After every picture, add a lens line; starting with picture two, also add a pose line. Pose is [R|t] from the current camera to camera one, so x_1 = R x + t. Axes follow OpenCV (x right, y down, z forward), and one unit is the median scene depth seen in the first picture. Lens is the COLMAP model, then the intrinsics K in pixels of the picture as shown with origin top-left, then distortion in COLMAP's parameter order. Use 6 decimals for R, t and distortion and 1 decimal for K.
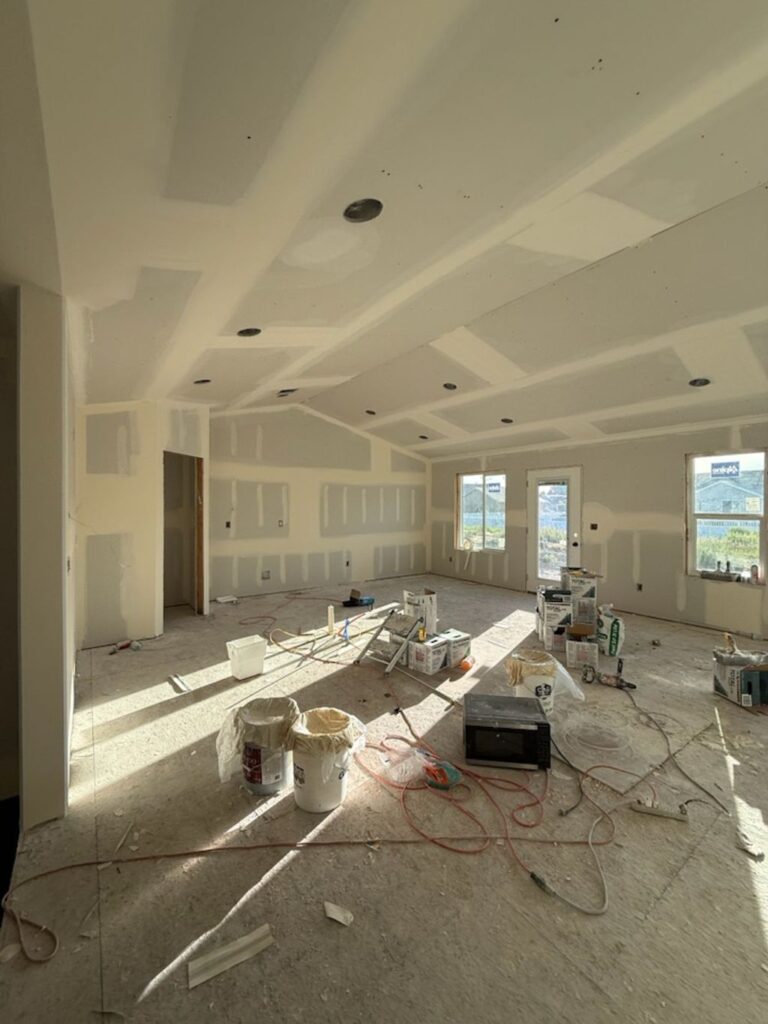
lens RADIAL K [[407.2, 0, 383.6], [0, 407.2, 507.5], [0, 0, 1]] dist [0.000584, 0.000147]
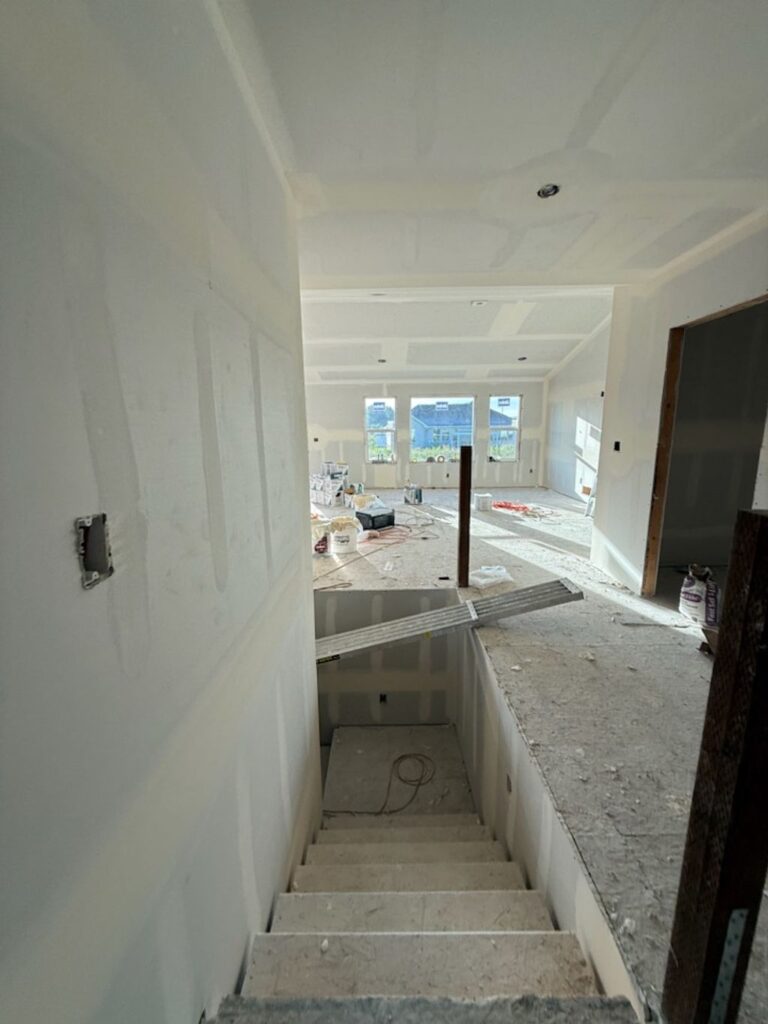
lens RADIAL K [[407.2, 0, 383.2], [0, 407.2, 511.8], [0, 0, 1]] dist [0.000584, 0.000147]
pose [[0.595315, -0.164071, 0.786562, -0.799054], [0.016576, 0.981229, 0.192131, 0.029630], [-0.803321, -0.101341, 0.586860, -0.211899]]
